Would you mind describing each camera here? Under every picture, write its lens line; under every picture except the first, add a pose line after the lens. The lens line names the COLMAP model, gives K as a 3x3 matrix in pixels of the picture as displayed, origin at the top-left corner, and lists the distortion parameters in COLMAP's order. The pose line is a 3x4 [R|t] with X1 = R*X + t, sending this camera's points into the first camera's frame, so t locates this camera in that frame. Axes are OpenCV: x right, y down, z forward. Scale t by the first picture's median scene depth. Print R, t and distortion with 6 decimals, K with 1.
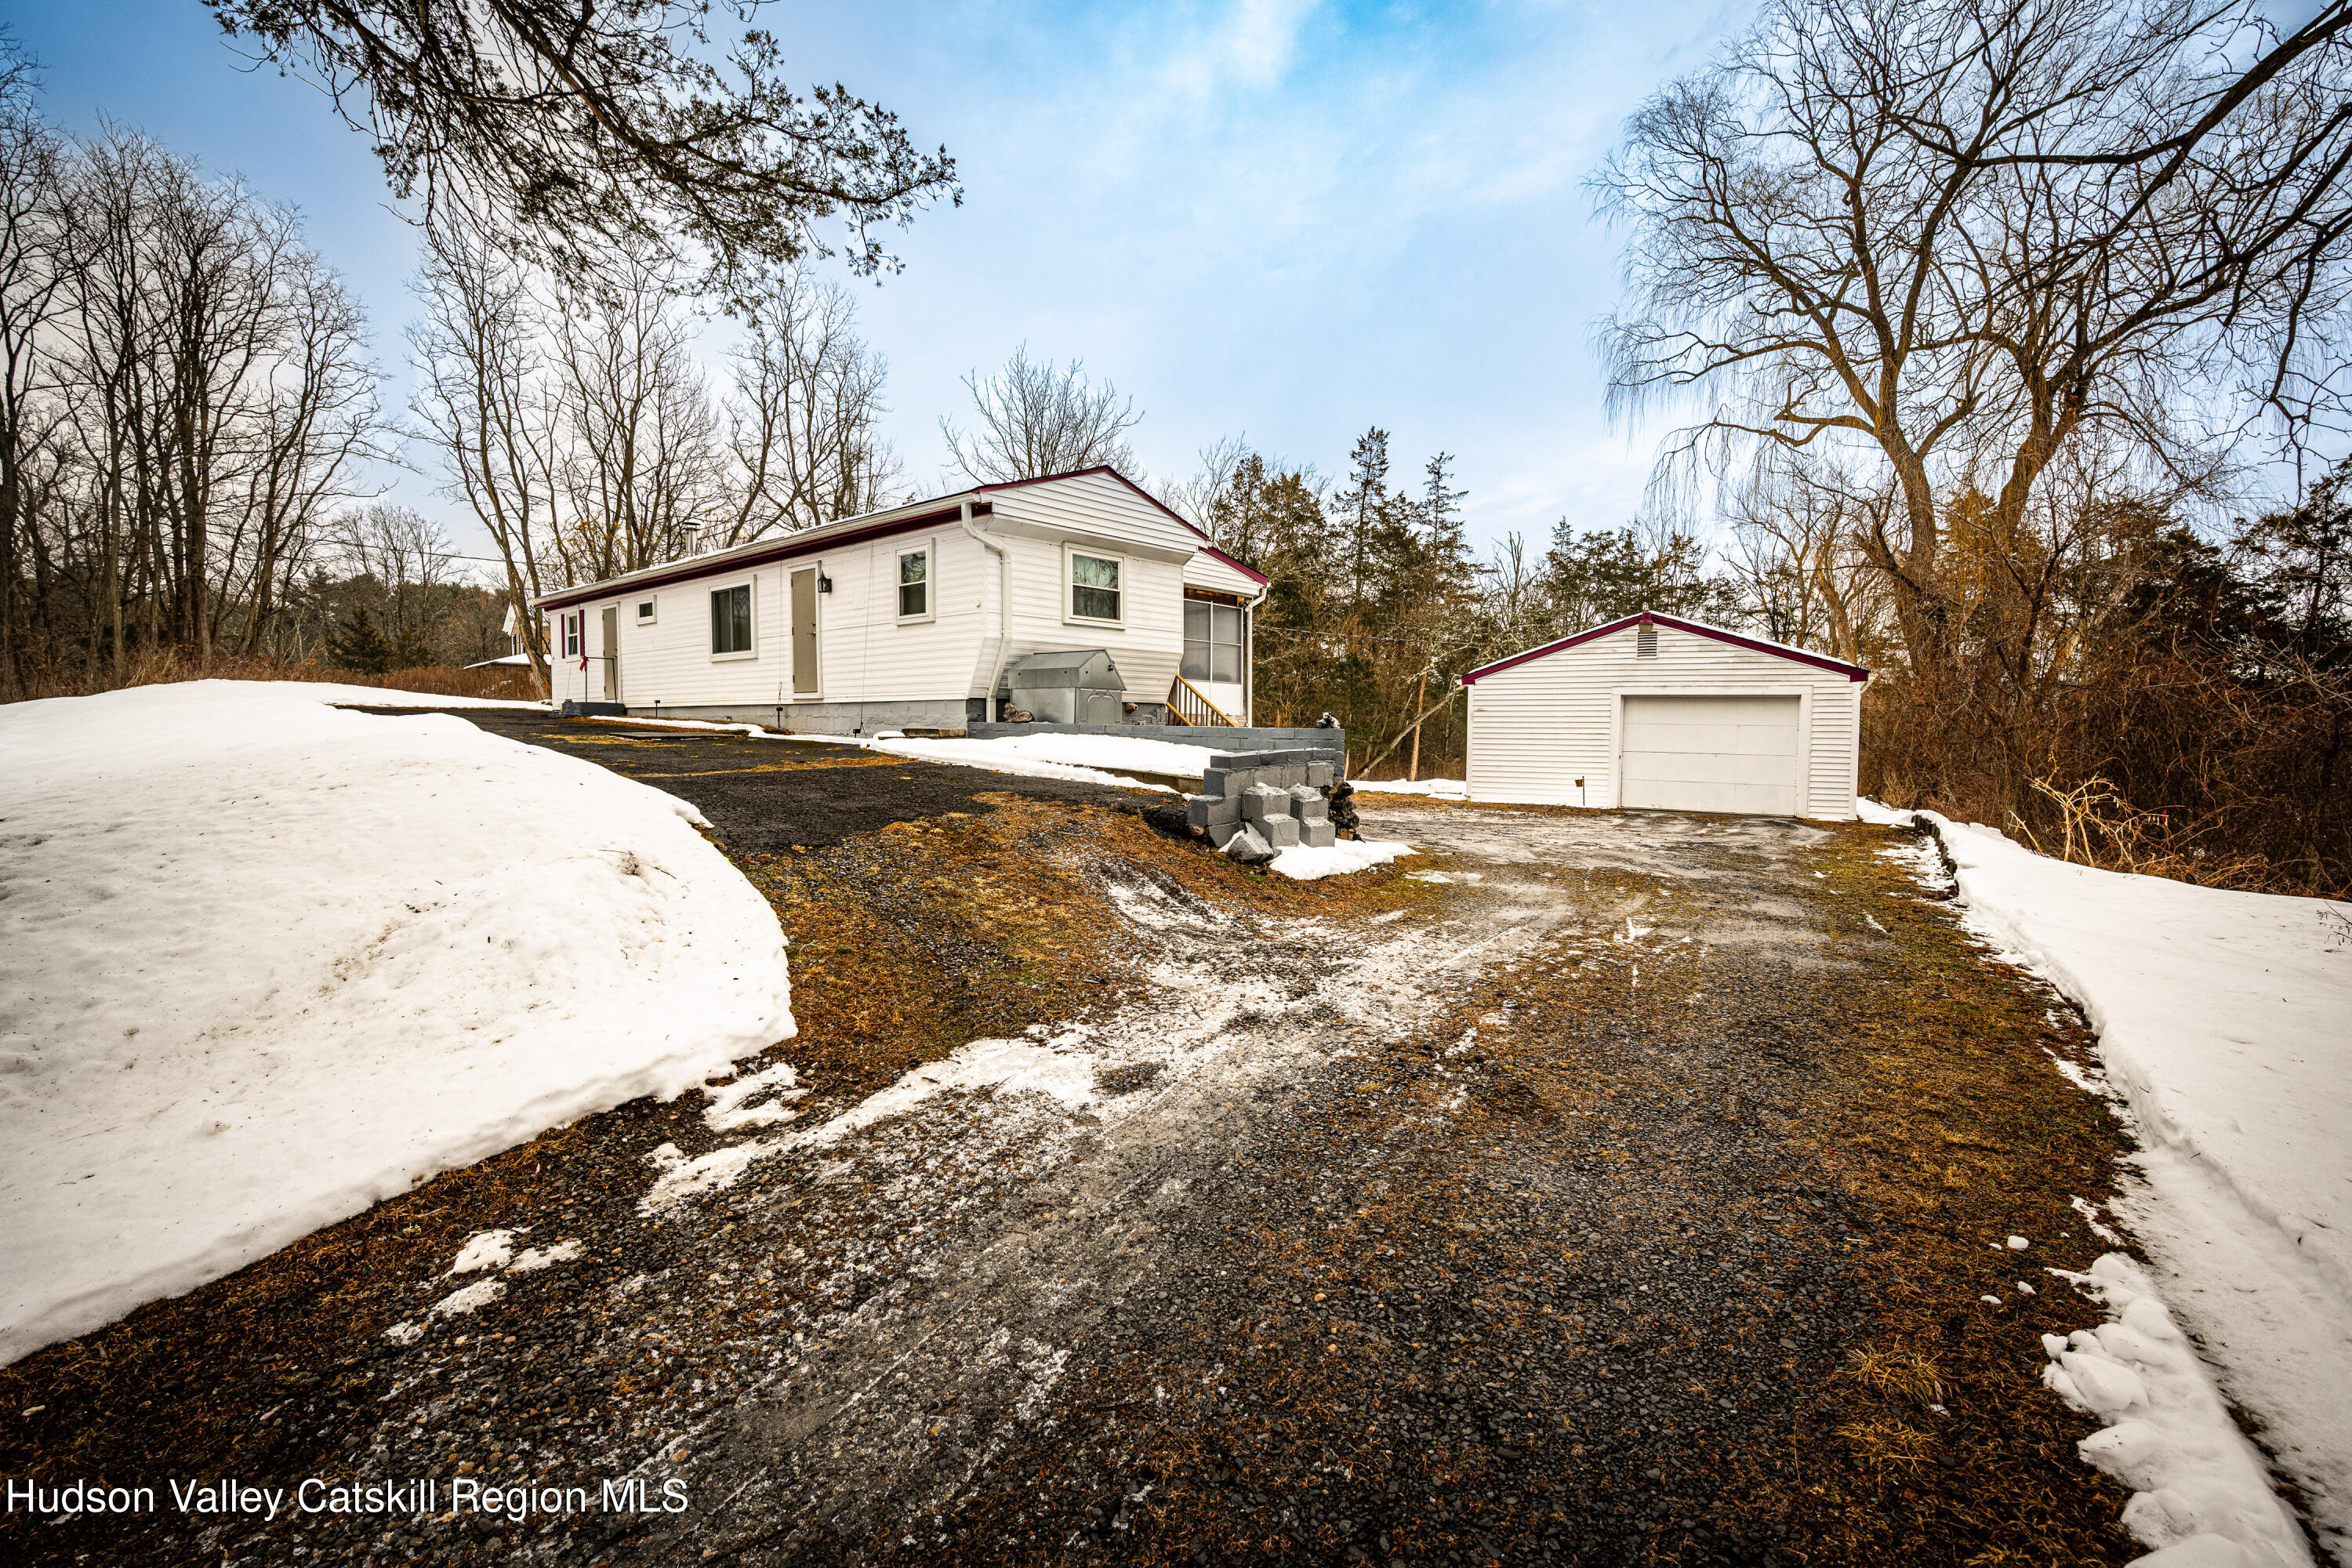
lens RADIAL K [[1054.1, 0, 1176.0], [0, 1054.1, 784.0], [0, 0, 1]] dist [0.002200, -0.000045]
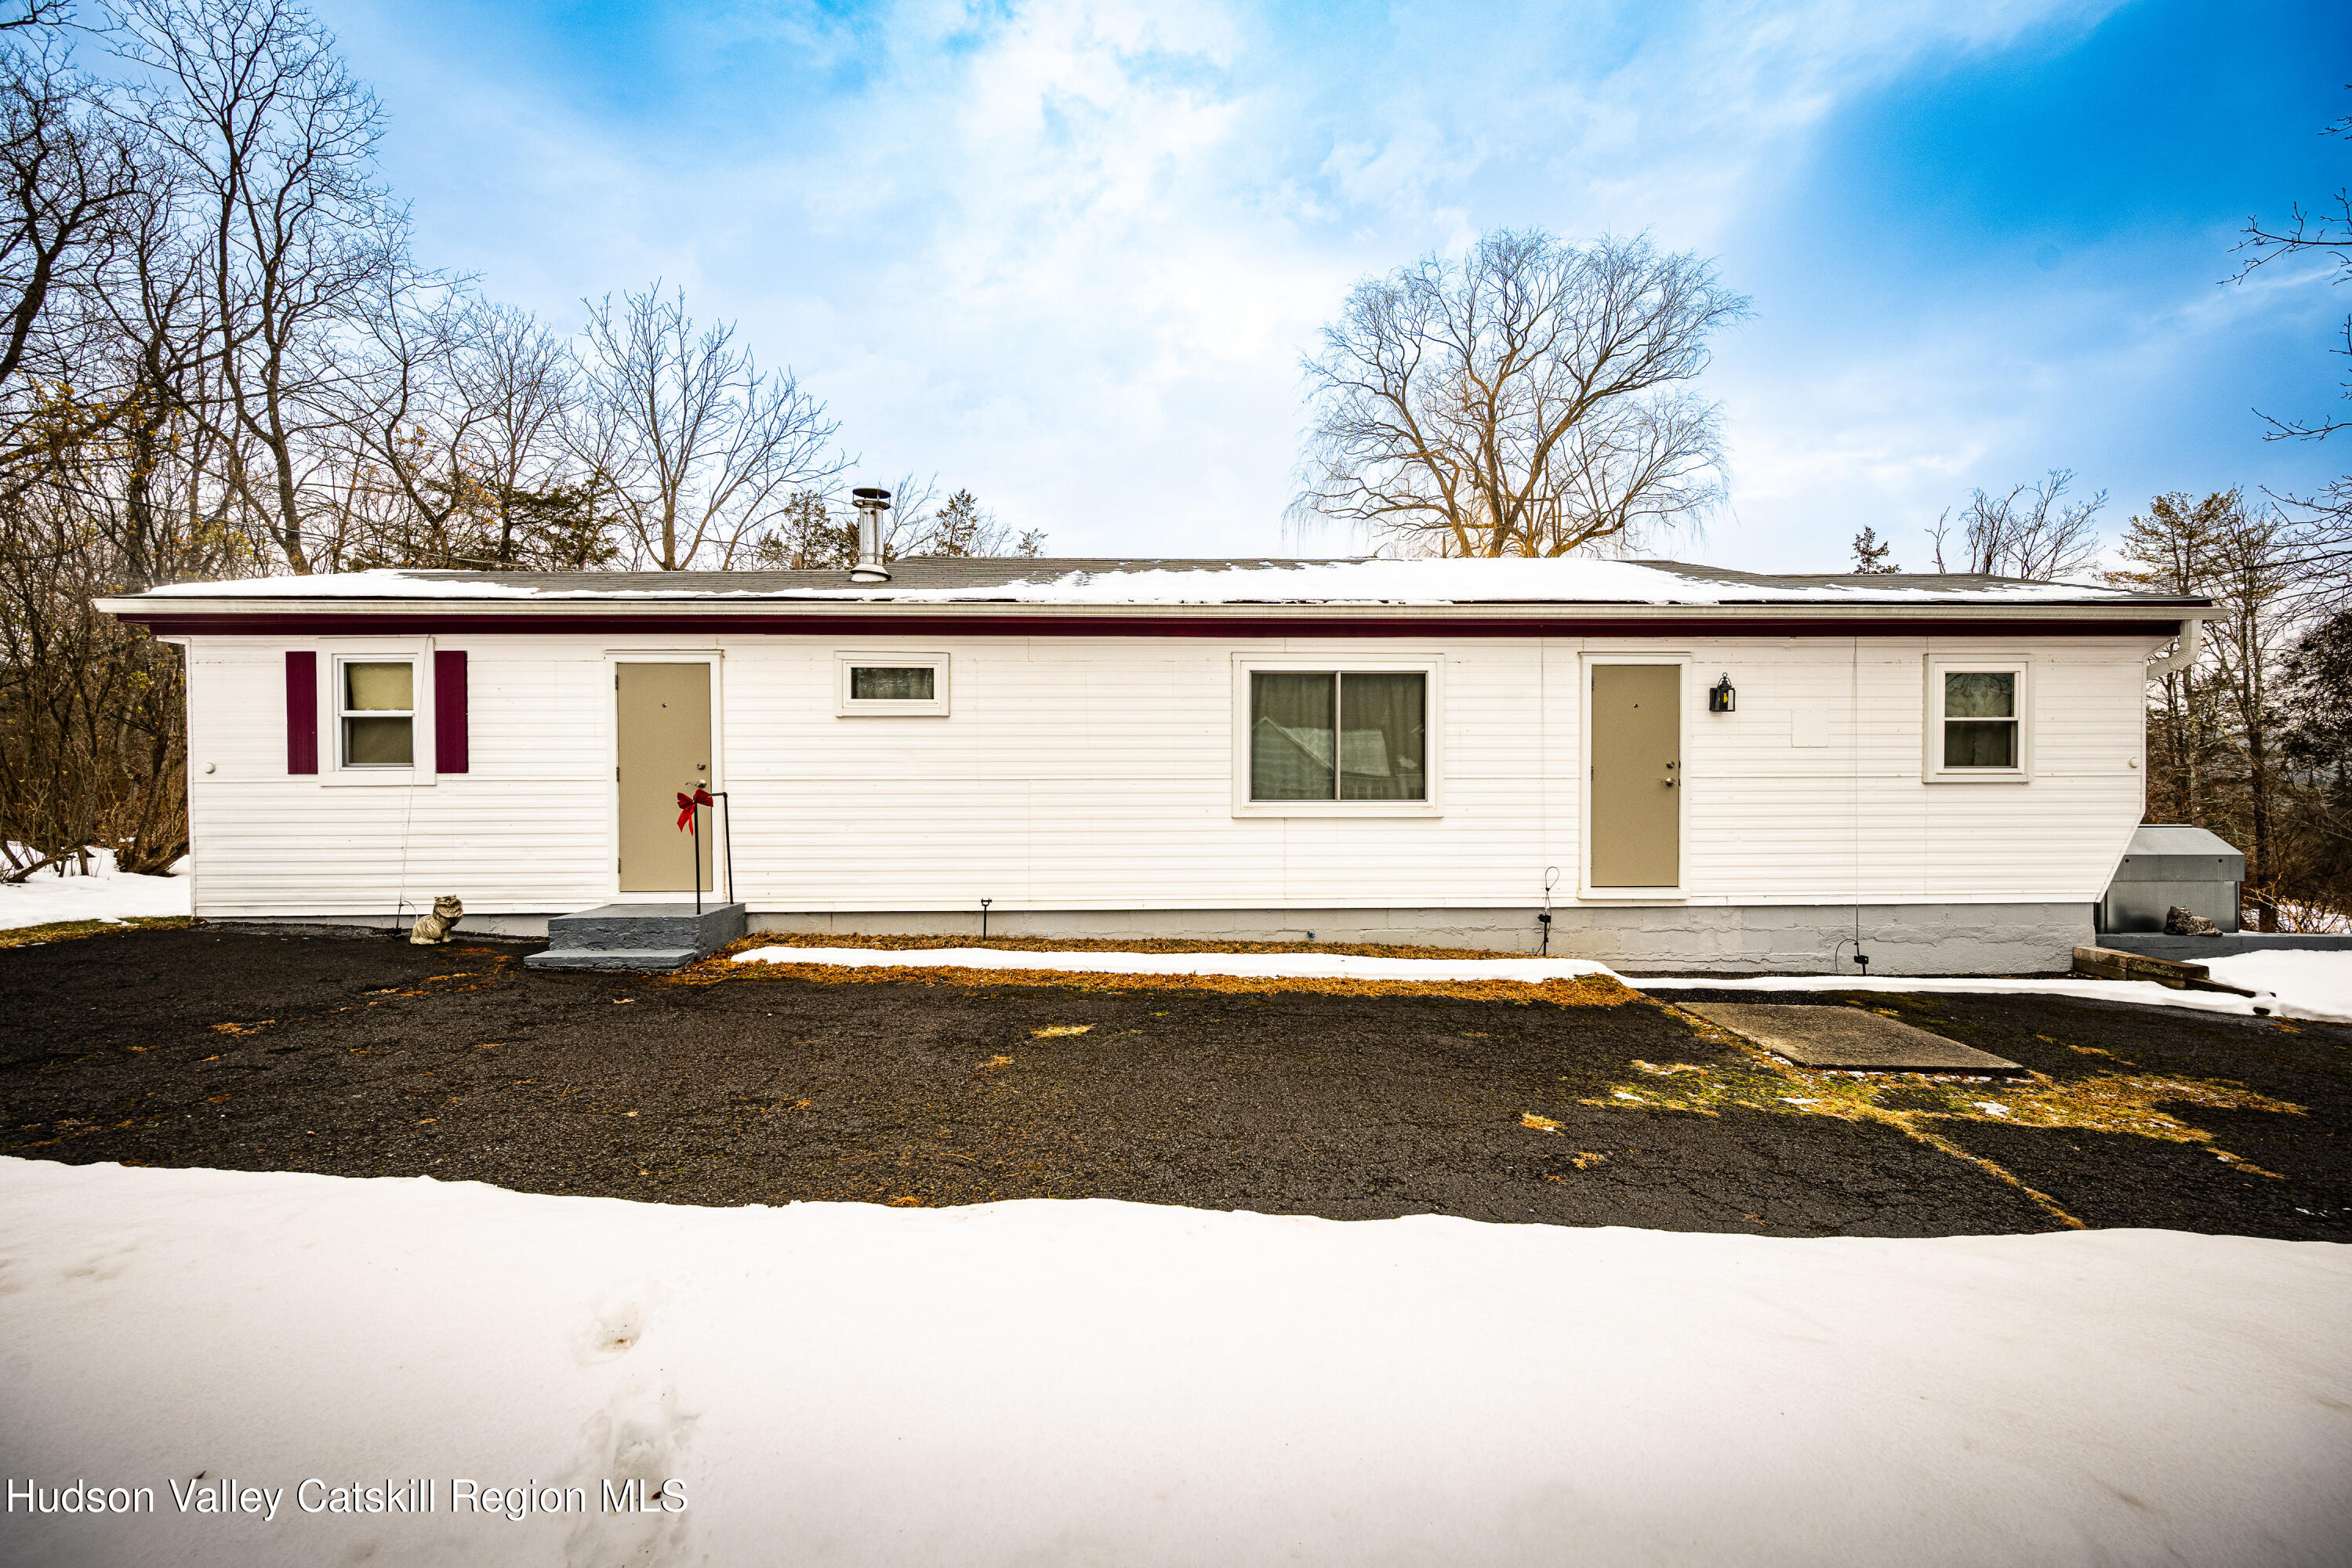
lens RADIAL K [[926.9, 0, 1176.0], [0, 926.9, 784.0], [0, 0, 1]] dist [0.000893, 0.000080]
pose [[0.717772, -0.018191, 0.696040, -0.480374], [0.041556, 0.998996, -0.016745, -0.080077], [-0.695037, 0.040943, 0.717807, 0.463953]]
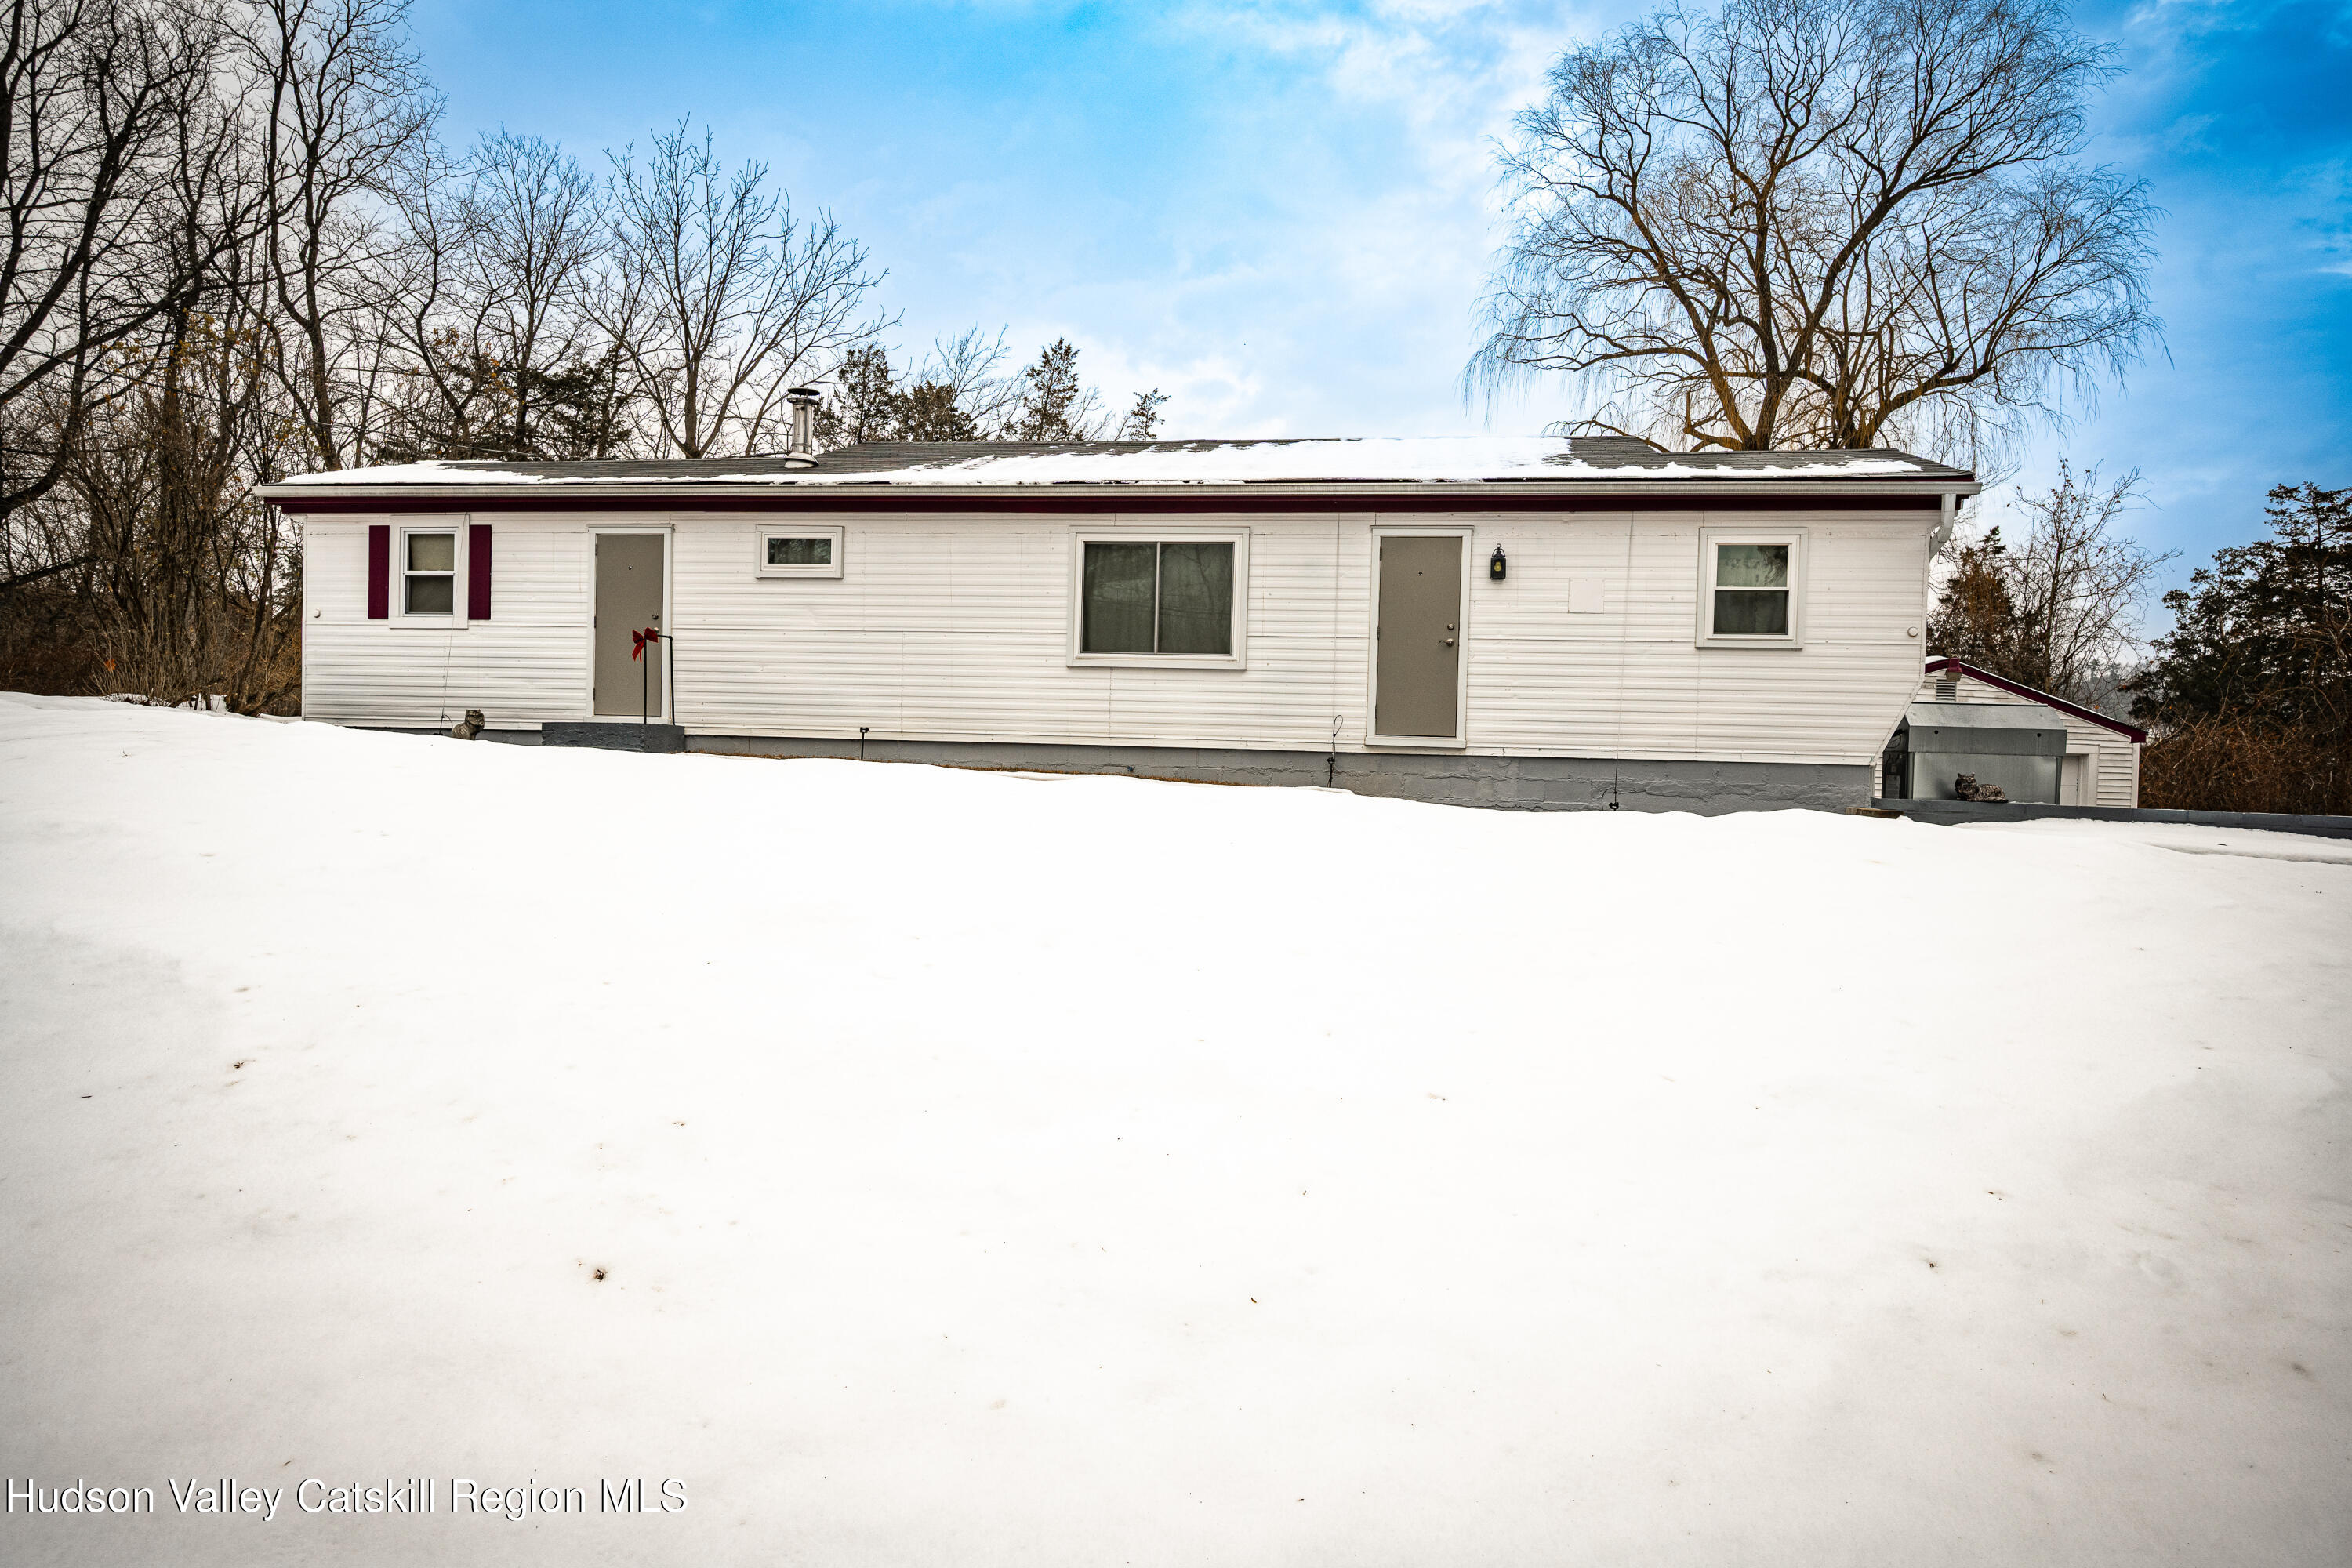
lens RADIAL K [[1426.8, 0, 1176.0], [0, 1426.8, 784.0], [0, 0, 1]] dist [-0.000941, 0.000405]
pose [[0.836676, 0.000663, 0.547698, -0.516878], [0.006320, 0.999921, -0.010865, -0.029164], [-0.547662, 0.012552, 0.836606, 0.221344]]
